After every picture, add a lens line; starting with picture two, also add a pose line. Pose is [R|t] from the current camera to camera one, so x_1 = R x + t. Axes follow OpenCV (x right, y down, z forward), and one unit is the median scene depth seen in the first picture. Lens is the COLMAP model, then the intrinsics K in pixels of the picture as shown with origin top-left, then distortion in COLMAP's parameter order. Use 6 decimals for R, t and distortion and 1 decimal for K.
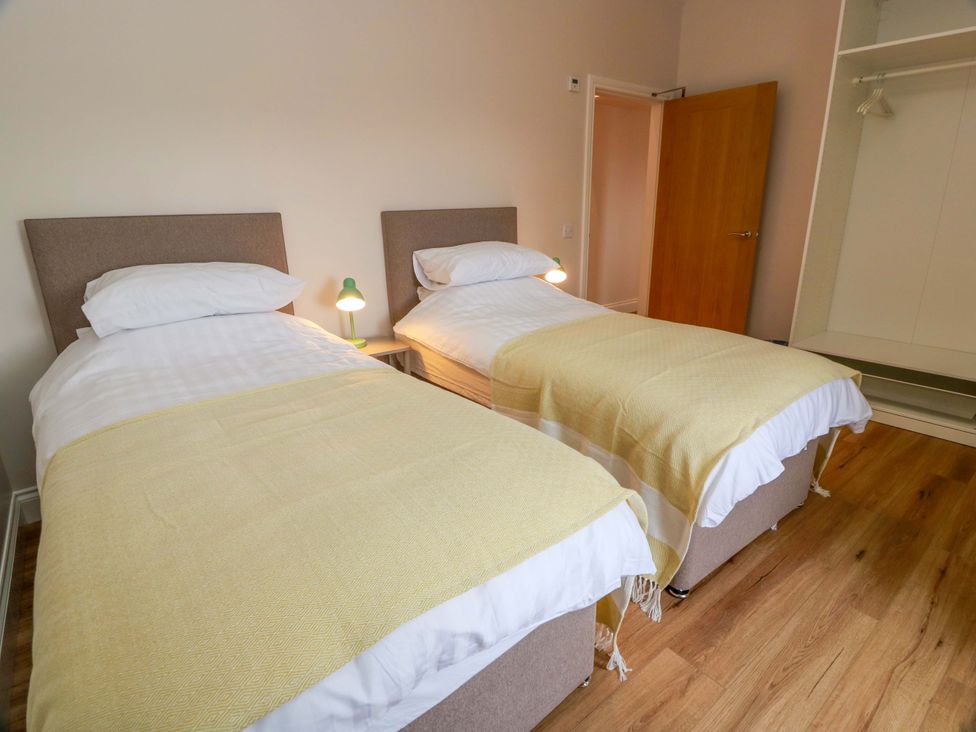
lens RADIAL K [[506.4, 0, 489.8], [0, 506.4, 361.9], [0, 0, 1]] dist [0.001673, -0.013157]
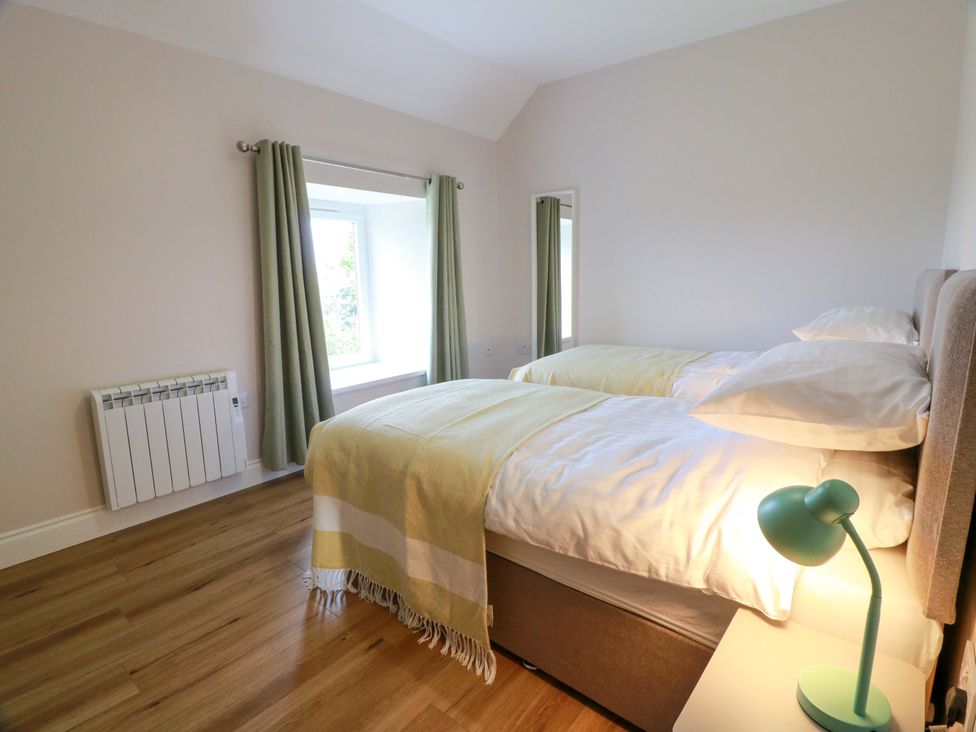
lens RADIAL K [[506.4, 0, 489.8], [0, 506.4, 361.9], [0, 0, 1]] dist [0.001673, -0.013157]
pose [[-0.976278, 0.062071, -0.207431, 0.761820], [-0.038820, 0.892323, 0.449724, -0.795720], [0.213010, 0.447109, -0.868747, 2.570763]]
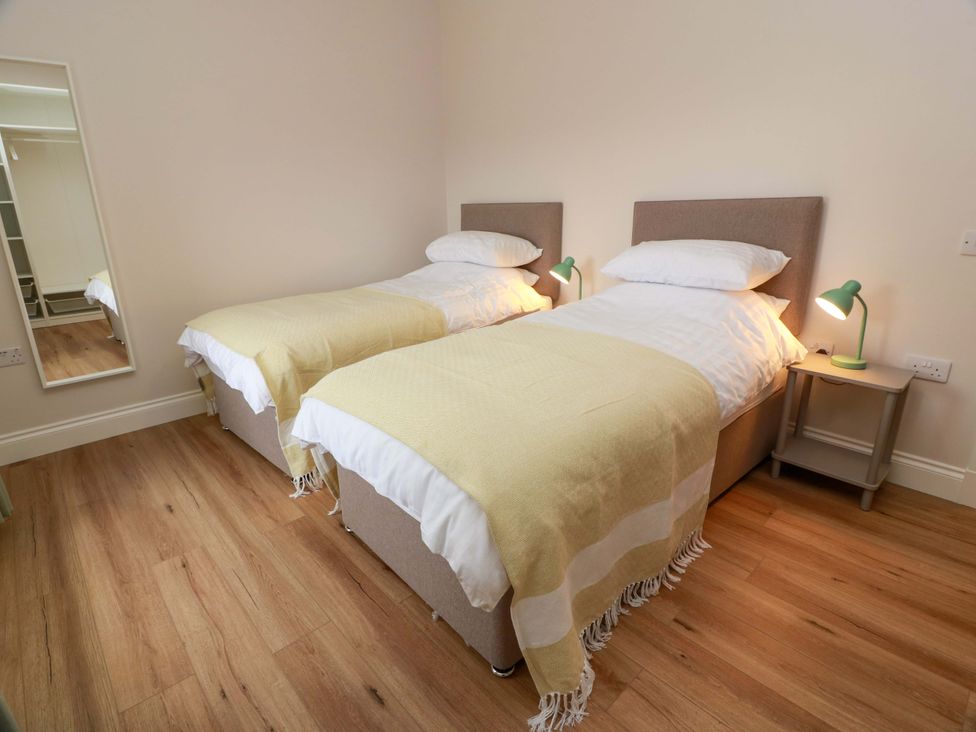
lens RADIAL K [[506.4, 0, 489.8], [0, 506.4, 361.9], [0, 0, 1]] dist [0.001673, -0.013157]
pose [[0.084198, 0.310882, -0.946712, 1.581590], [-0.277756, 0.919751, 0.277326, -0.363638], [0.956955, 0.239604, 0.163791, 1.142891]]
